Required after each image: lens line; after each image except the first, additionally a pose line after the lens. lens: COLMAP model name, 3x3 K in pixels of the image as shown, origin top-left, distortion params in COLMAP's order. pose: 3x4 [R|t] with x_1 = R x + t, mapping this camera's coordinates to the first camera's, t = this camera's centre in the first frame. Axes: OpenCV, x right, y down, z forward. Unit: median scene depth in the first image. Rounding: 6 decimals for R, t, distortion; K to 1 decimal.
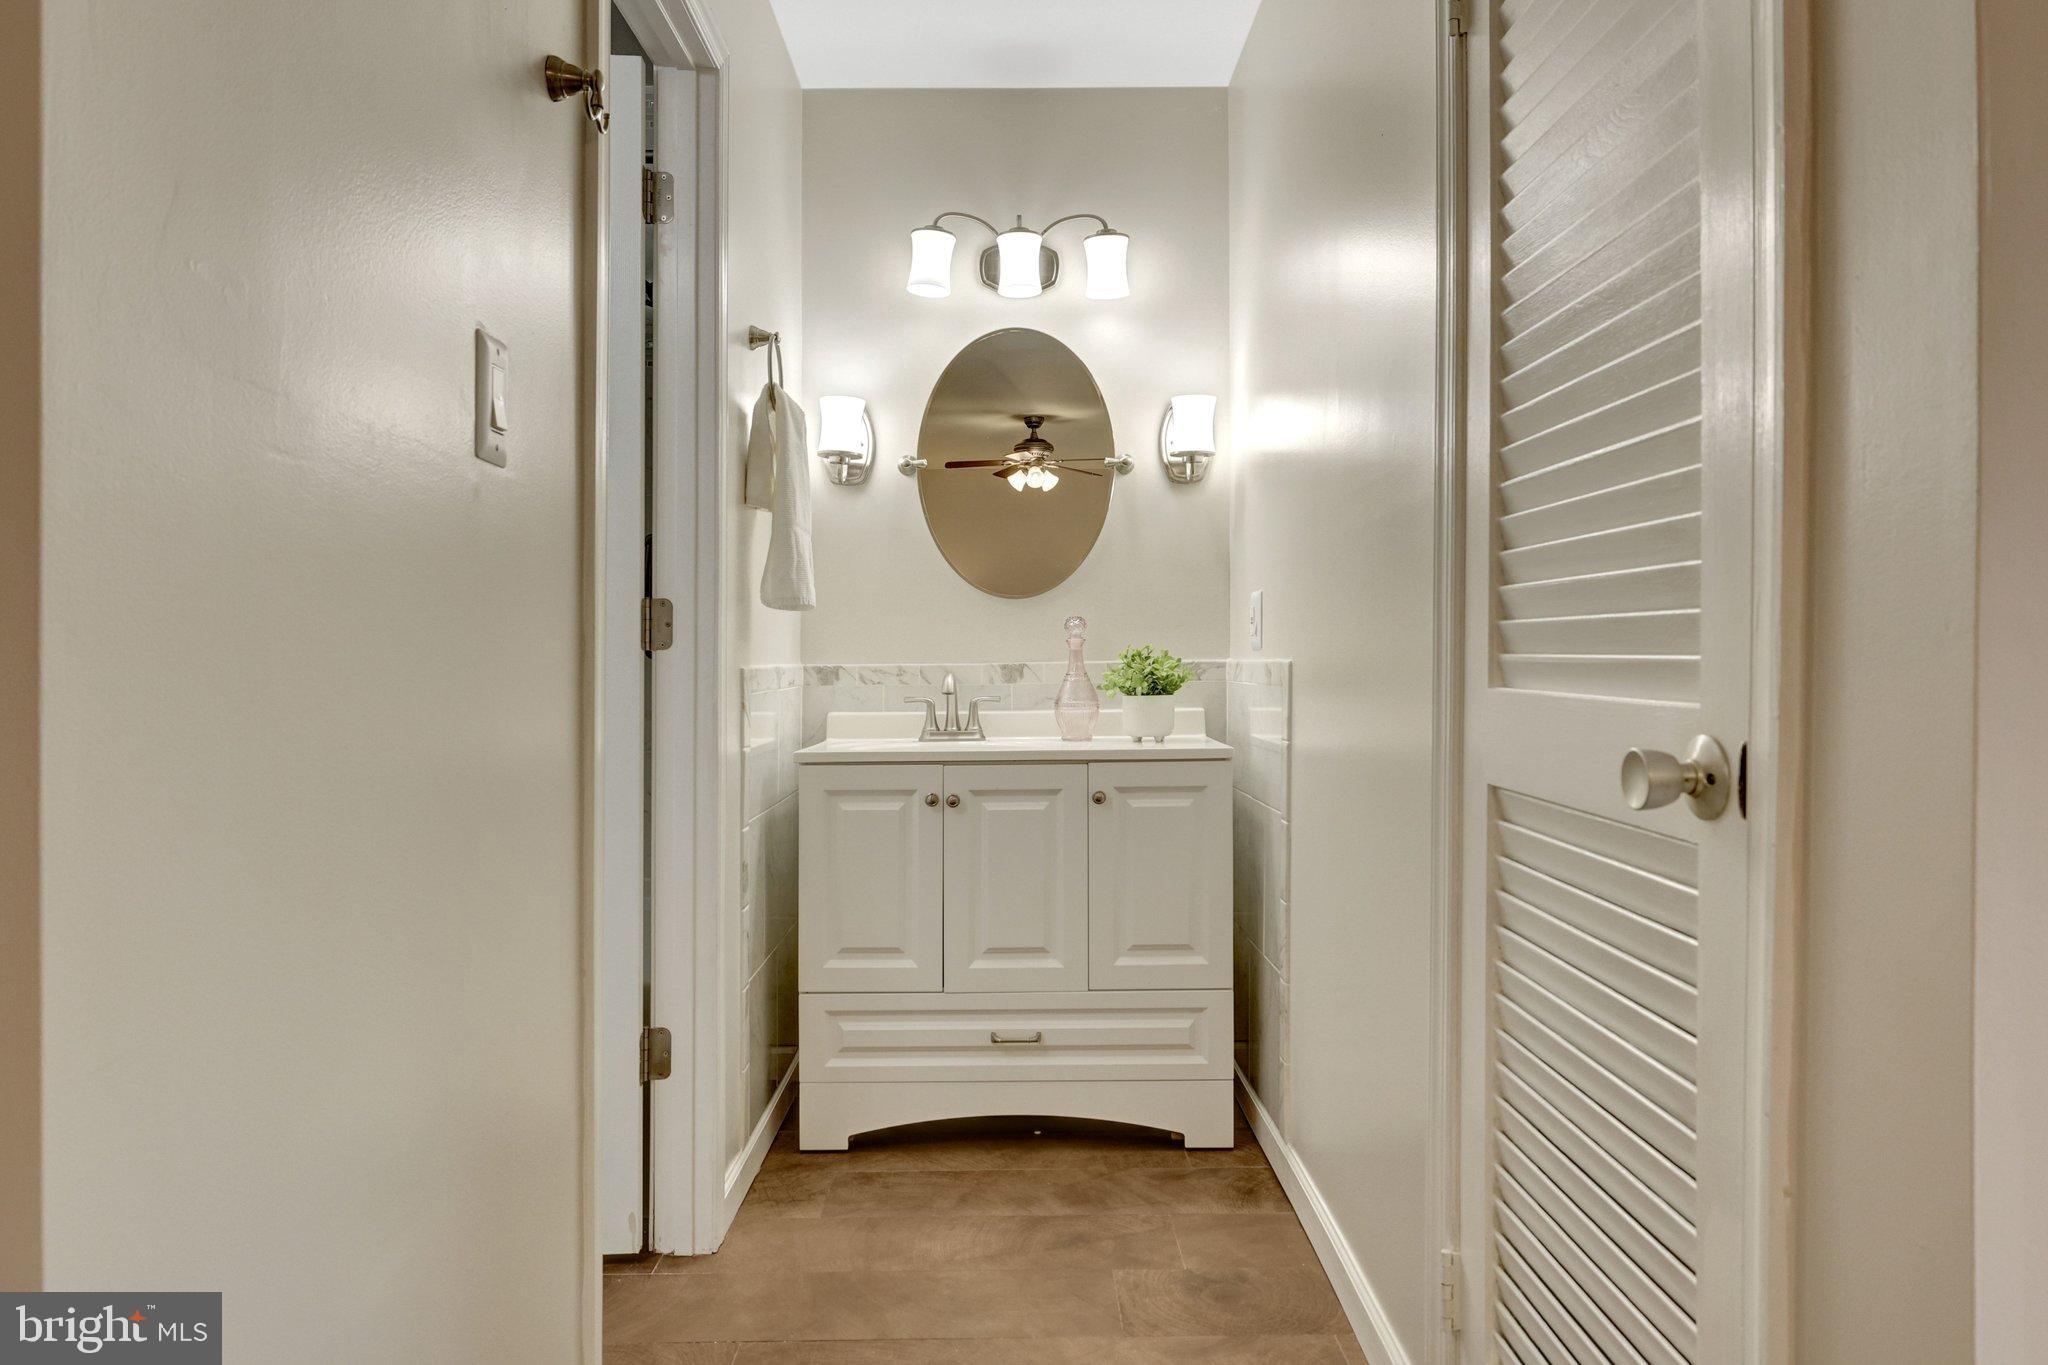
lens RADIAL K [[1348.9, 0, 1023.2], [0, 1348.9, 670.5], [0, 0, 1]] dist [0.001831, 0.000150]
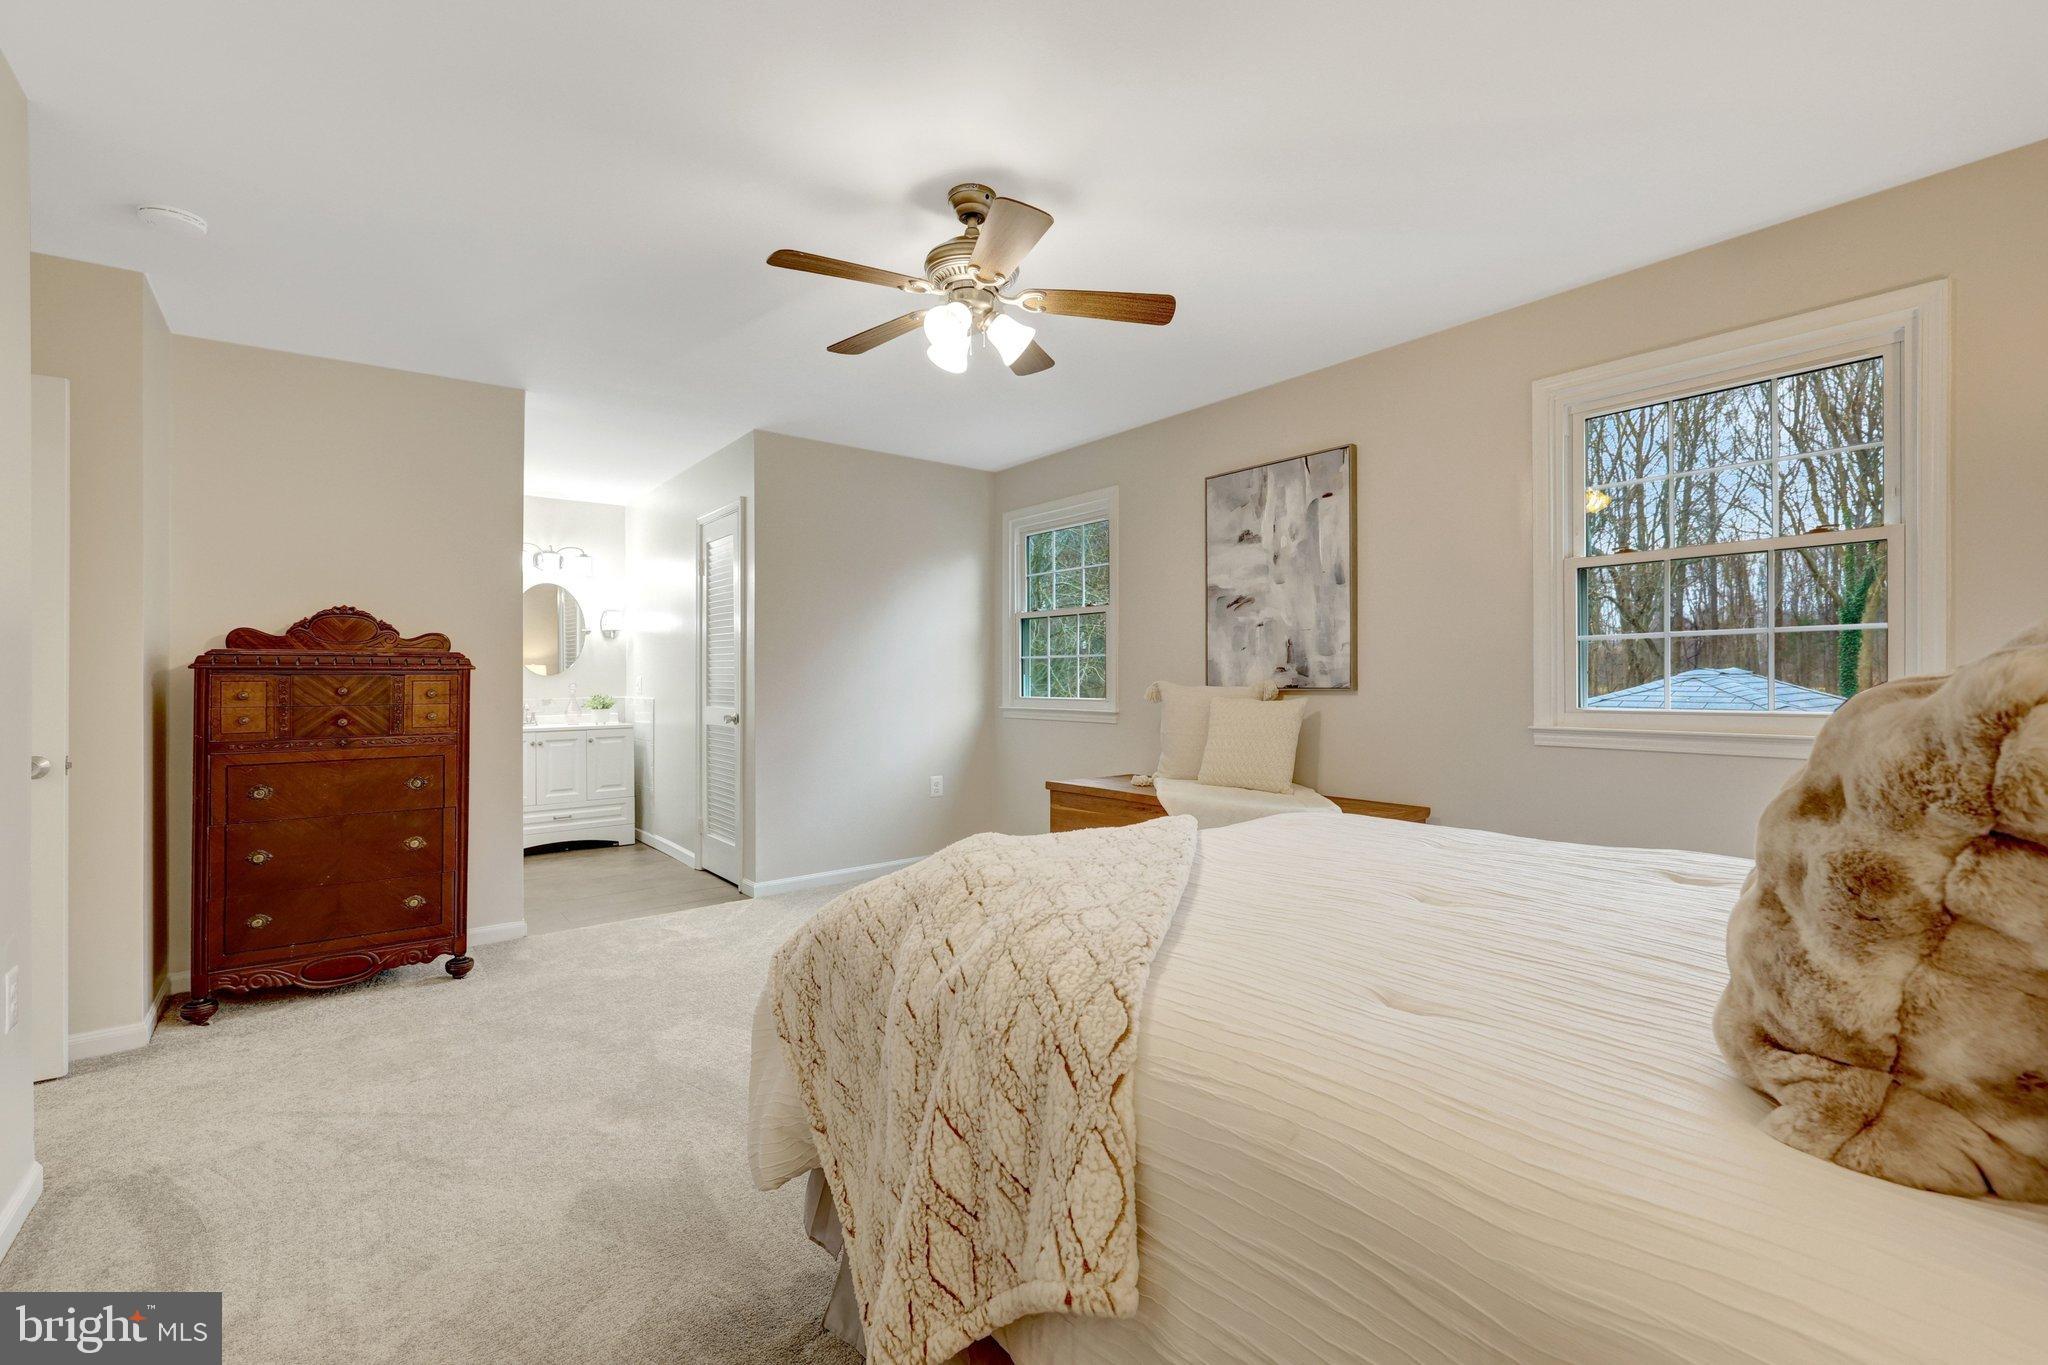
lens RADIAL K [[885.8, 0, 1023.9], [0, 885.8, 675.0], [0, 0, 1]] dist [0.013808, -0.000527]
pose [[0.796100, 0.003883, 0.605152, -0.375991], [0.006303, 0.999872, -0.014707, -0.023750], [-0.605132, 0.015523, 0.795974, -1.235482]]
